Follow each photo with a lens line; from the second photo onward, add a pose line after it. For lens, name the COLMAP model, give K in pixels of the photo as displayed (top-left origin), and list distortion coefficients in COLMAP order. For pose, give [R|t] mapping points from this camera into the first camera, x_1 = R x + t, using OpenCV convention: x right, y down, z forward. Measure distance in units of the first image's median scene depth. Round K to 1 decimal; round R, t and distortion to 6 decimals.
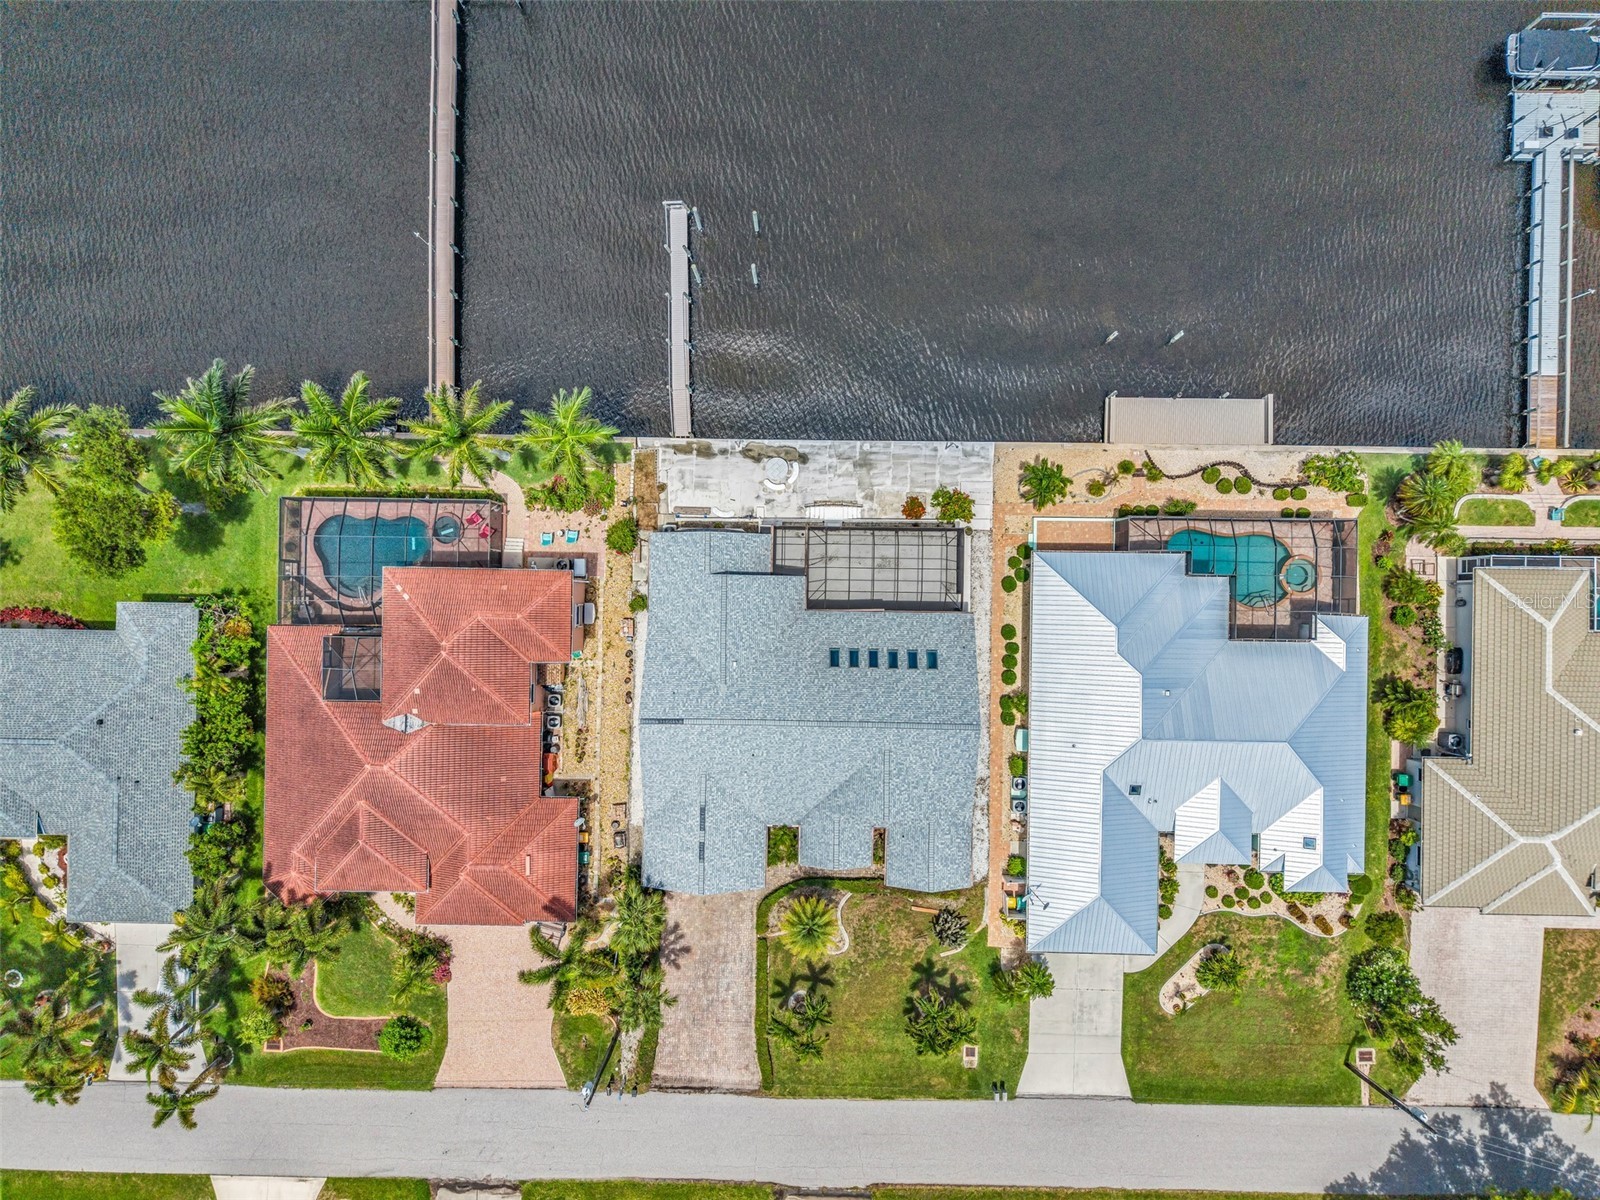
lens RADIAL K [[1065.4, 0, 800.5], [0, 1065.4, 619.5], [0, 0, 1]] dist [0.035118, -0.032957]
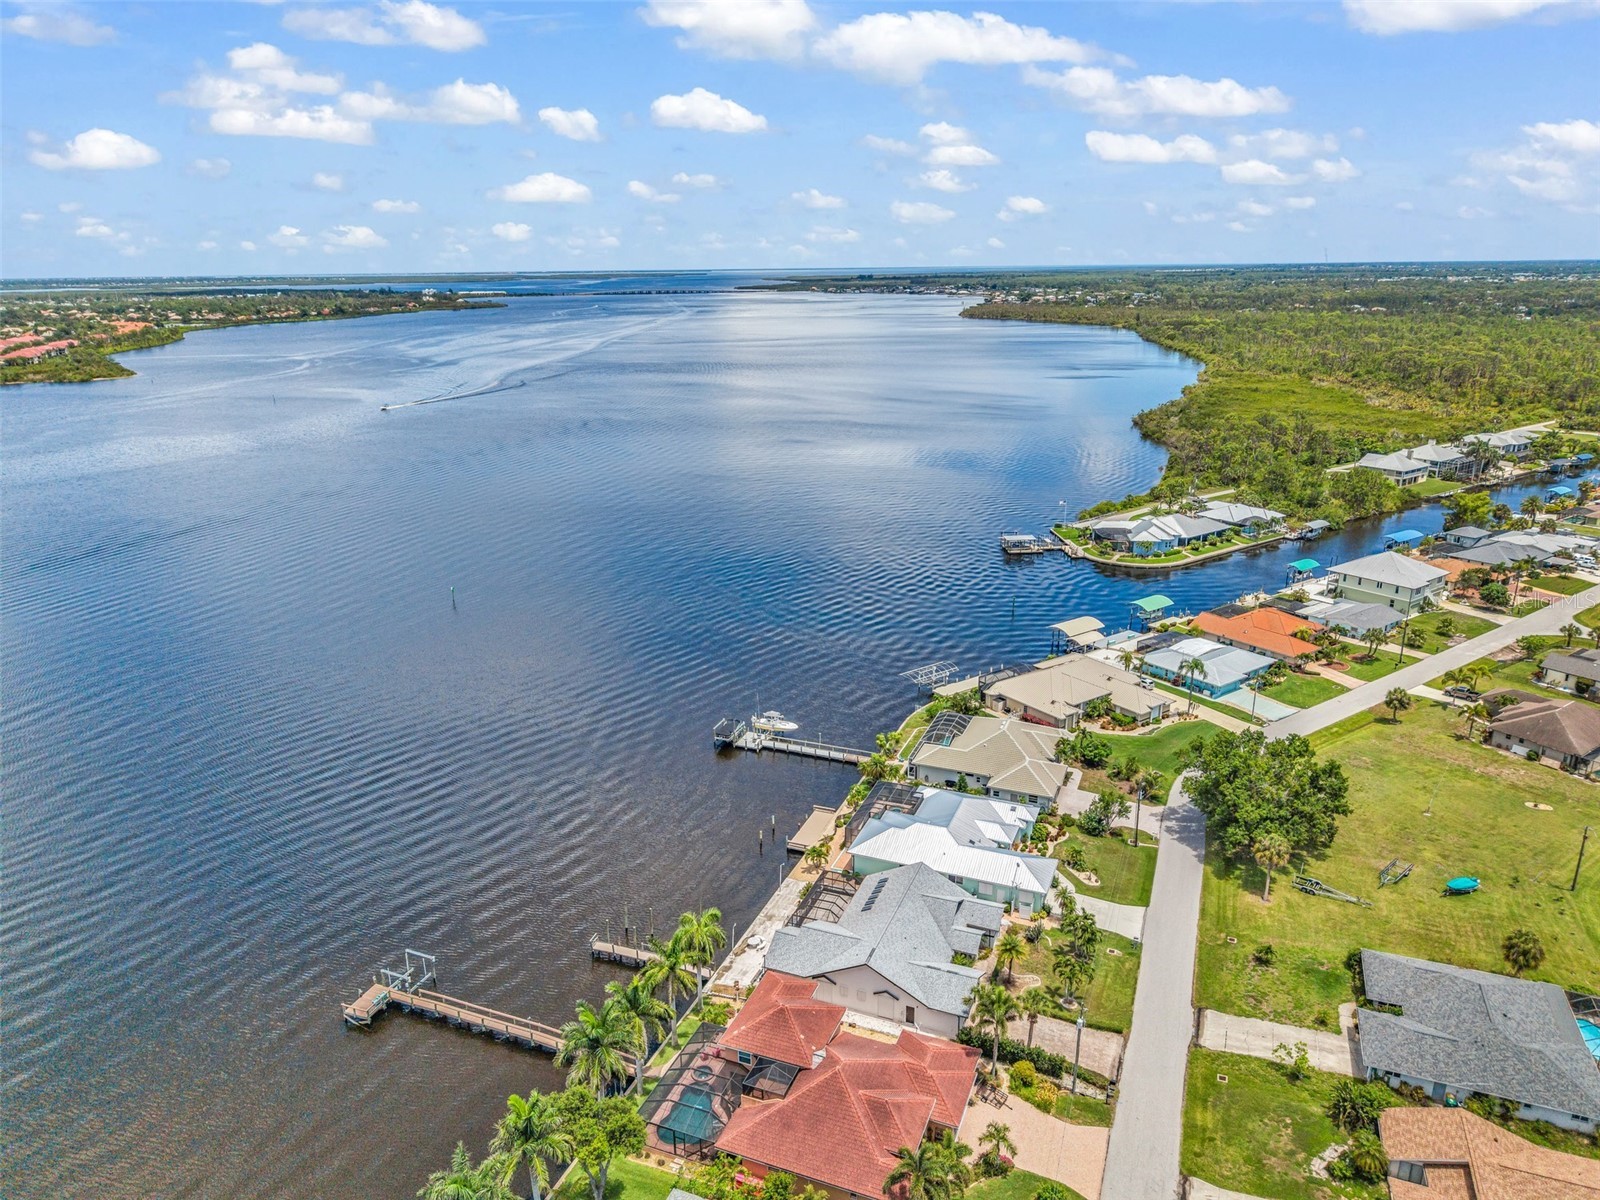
lens RADIAL K [[1065.4, 0, 800.5], [0, 1065.4, 619.5], [0, 0, 1]] dist [0.035118, -0.032957]
pose [[0.360269, -0.291139, 0.886253, -1.389472], [0.932813, 0.104084, -0.345003, 0.477521], [0.008199, 0.951002, 0.309077, -0.038299]]
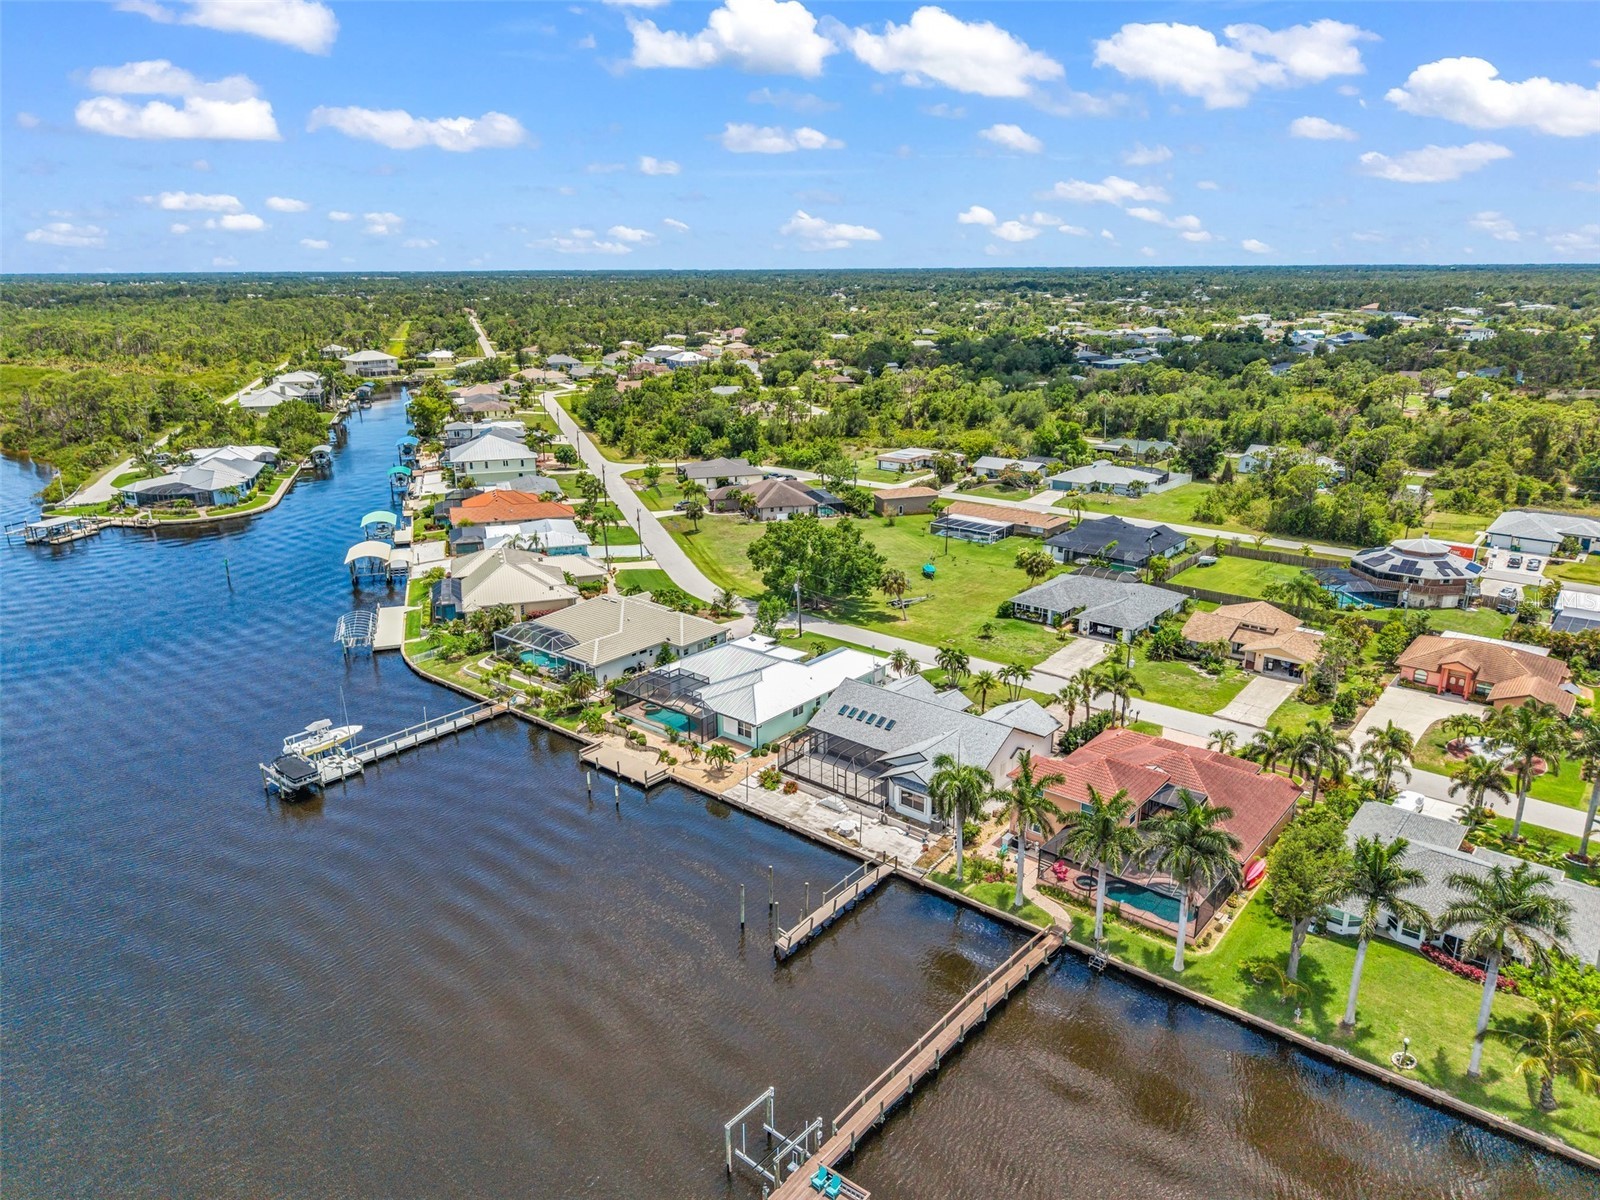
lens RADIAL K [[1069.0, 0, 800.0], [0, 1069.0, 600.0], [0, 0, 1]] dist [0.093836, -0.124656]
pose [[-0.776426, -0.174195, 0.605655, -0.778904], [0.630037, -0.236936, 0.739537, -1.157899], [0.014678, 0.955781, 0.293713, 0.297699]]
